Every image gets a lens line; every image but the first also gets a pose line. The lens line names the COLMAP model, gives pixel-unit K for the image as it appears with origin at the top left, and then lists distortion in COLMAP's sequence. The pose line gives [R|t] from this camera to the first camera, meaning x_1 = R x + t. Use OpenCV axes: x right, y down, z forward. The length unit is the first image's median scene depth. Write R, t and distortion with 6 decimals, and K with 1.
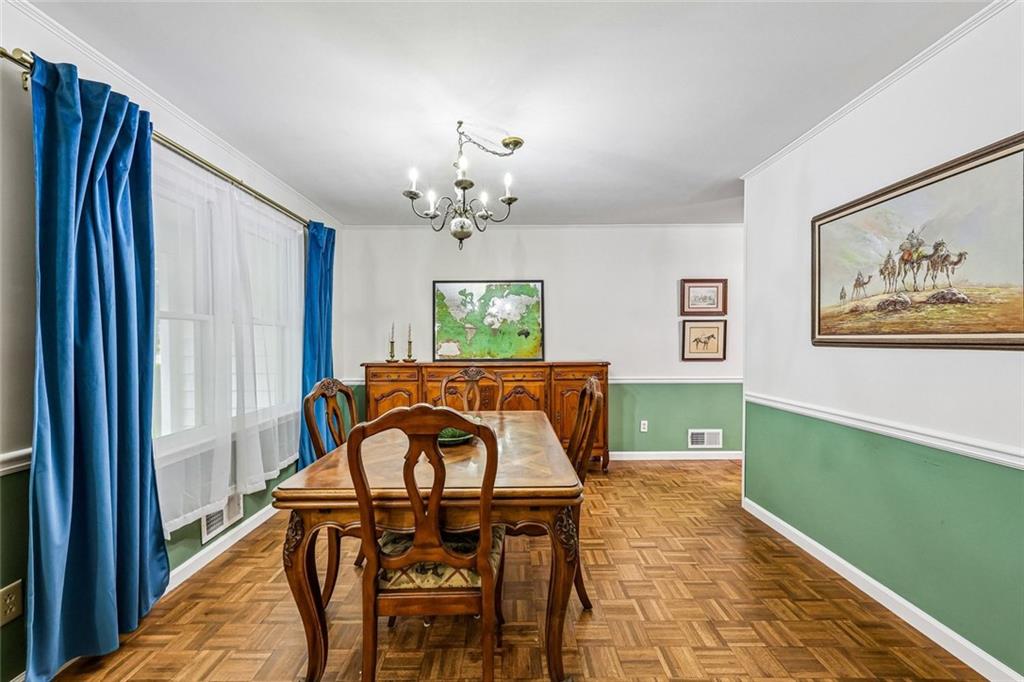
lens RADIAL K [[410.1, 0, 508.1], [0, 410.1, 345.3], [0, 0, 1]] dist [0.008053, 0.000972]
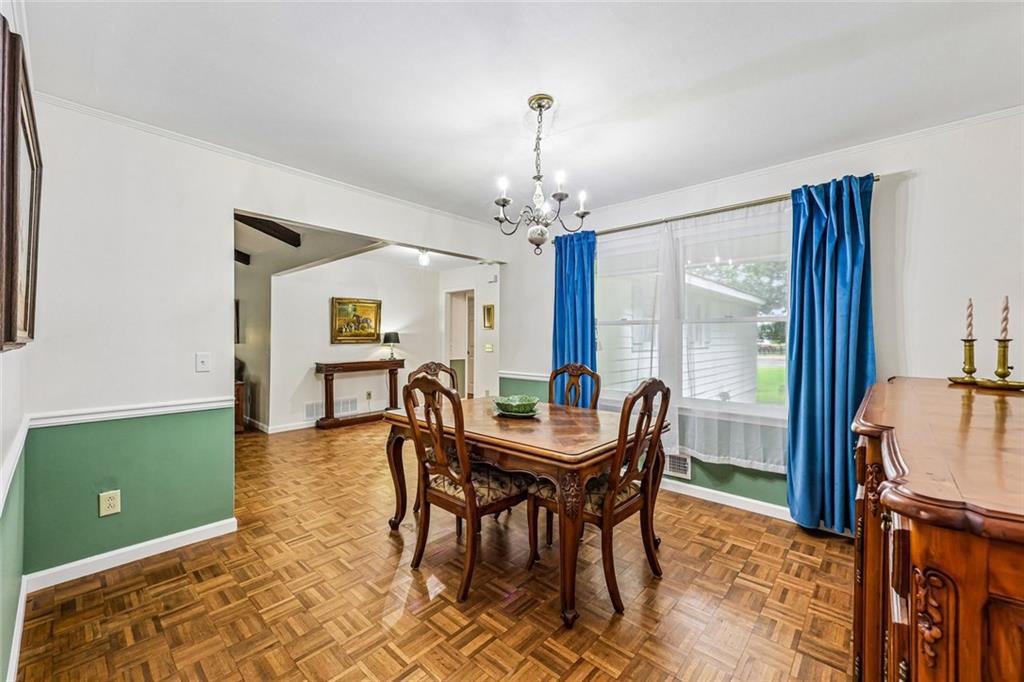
lens RADIAL K [[410.1, 0, 504.3], [0, 410.1, 334.6], [0, 0, 1]] dist [0.008053, 0.000972]
pose [[-0.679613, -0.005050, -0.733554, 0.773727], [-0.008806, 0.999960, 0.001275, -0.019095], [0.733518, 0.007326, -0.679630, 1.737860]]
